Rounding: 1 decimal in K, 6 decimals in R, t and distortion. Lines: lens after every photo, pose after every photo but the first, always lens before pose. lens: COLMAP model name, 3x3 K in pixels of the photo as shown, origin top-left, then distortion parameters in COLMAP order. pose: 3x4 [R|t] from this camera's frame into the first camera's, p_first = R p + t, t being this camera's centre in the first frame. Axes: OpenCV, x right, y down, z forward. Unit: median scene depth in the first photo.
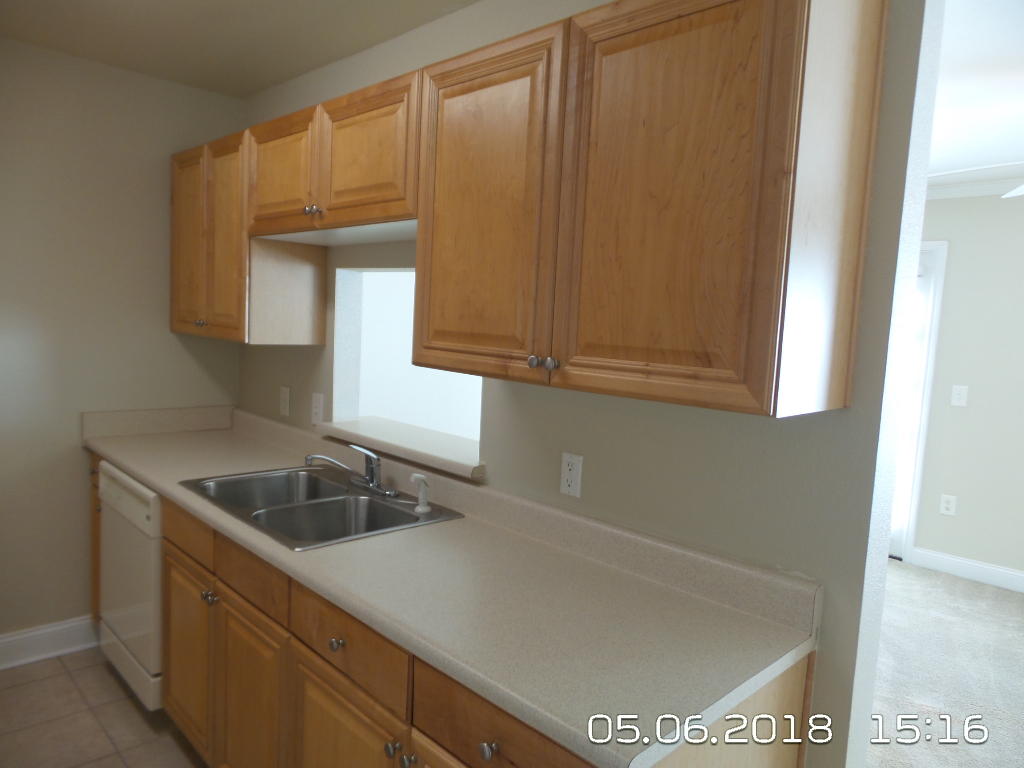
lens RADIAL K [[707.0, 0, 512.1], [0, 707.0, 386.0], [0, 0, 1]] dist [-0.009155, 0.013047]
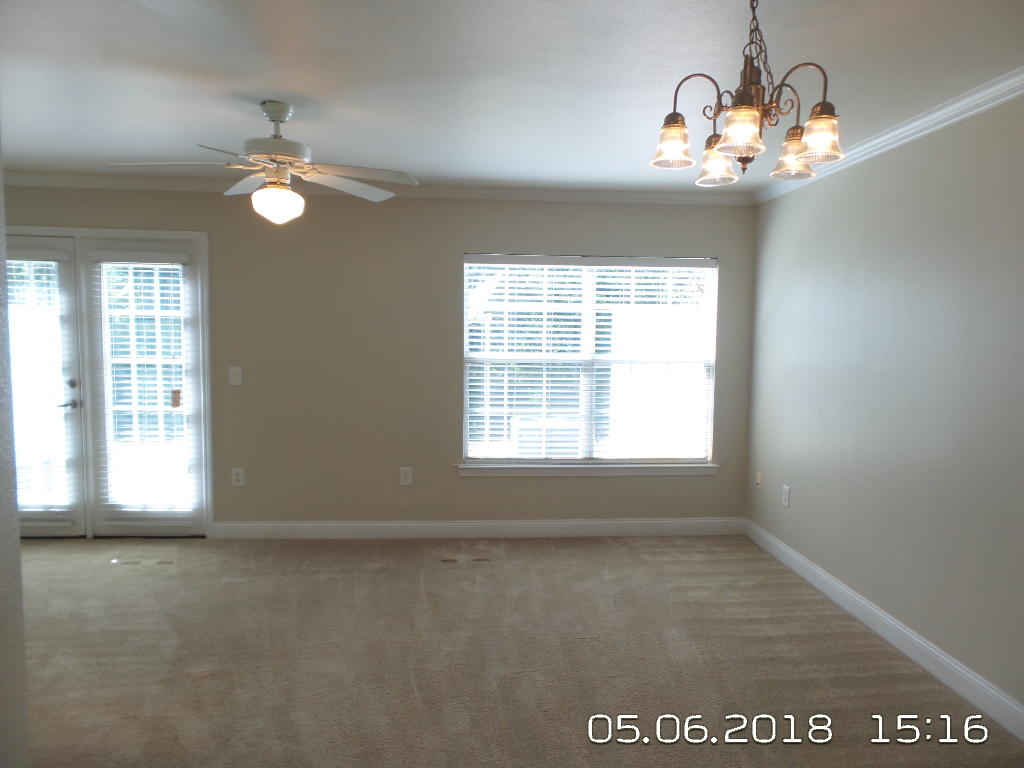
lens RADIAL K [[707.0, 0, 510.8], [0, 707.0, 382.9], [0, 0, 1]] dist [-0.009155, 0.013047]
pose [[0.653470, -0.094183, 0.751070, 0.092783], [0.085240, 0.995074, 0.050618, 0.004893], [-0.752138, 0.030944, 0.658279, -0.040227]]
